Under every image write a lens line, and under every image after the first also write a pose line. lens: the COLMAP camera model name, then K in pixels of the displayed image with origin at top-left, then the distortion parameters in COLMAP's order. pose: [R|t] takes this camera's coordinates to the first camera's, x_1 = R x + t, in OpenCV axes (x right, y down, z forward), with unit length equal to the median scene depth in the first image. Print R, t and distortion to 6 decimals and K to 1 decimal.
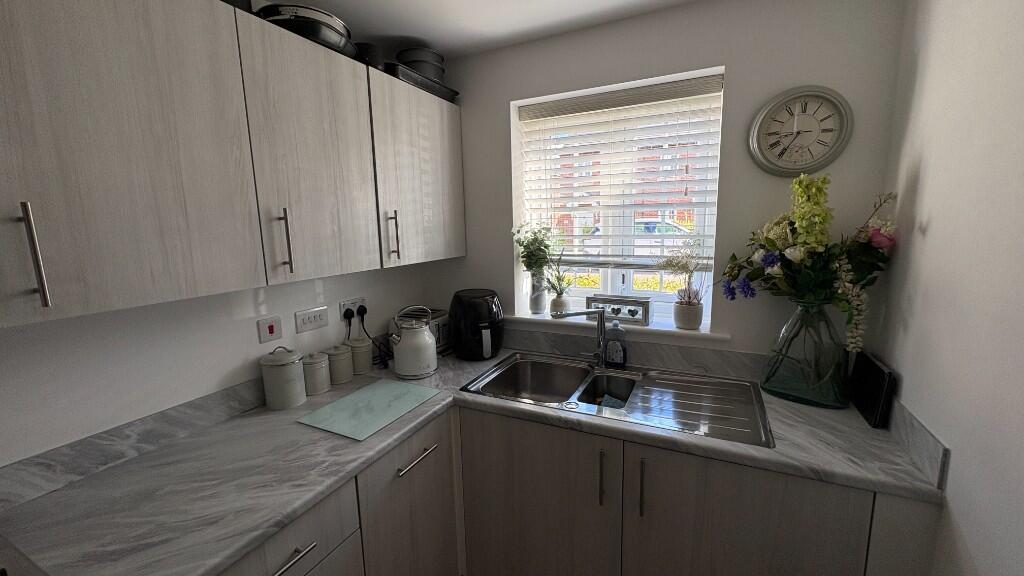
lens RADIAL K [[407.4, 0, 510.9], [0, 407.4, 287.8], [0, 0, 1]] dist [0.001544, -0.000261]
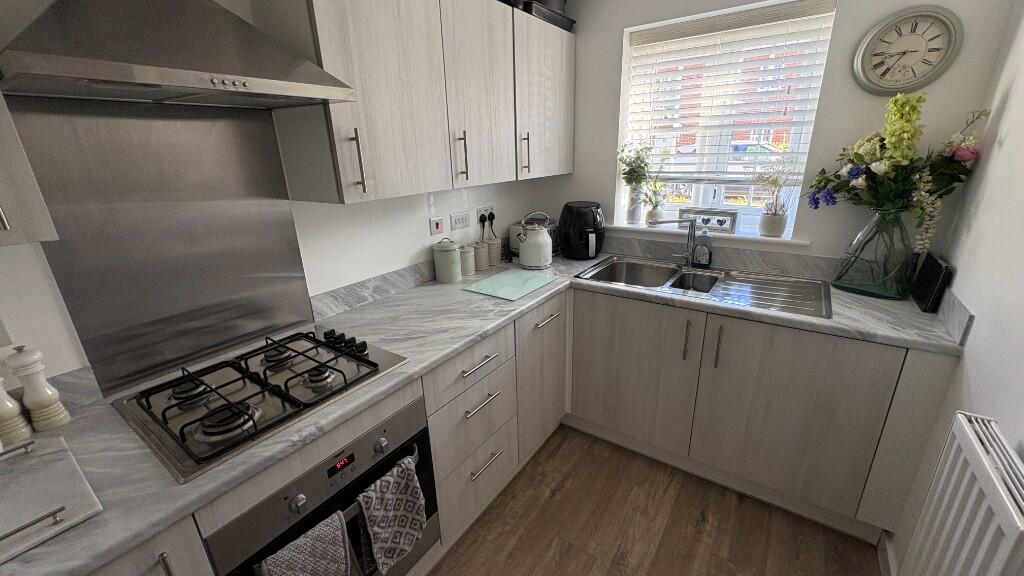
lens RADIAL K [[407.4, 0, 511.1], [0, 407.4, 287.3], [0, 0, 1]] dist [0.001544, -0.000261]
pose [[0.987120, 0.046279, -0.153140, -0.136689], [-0.019326, 0.984730, 0.173013, 0.069152], [0.158809, -0.167825, 0.972941, -0.333289]]
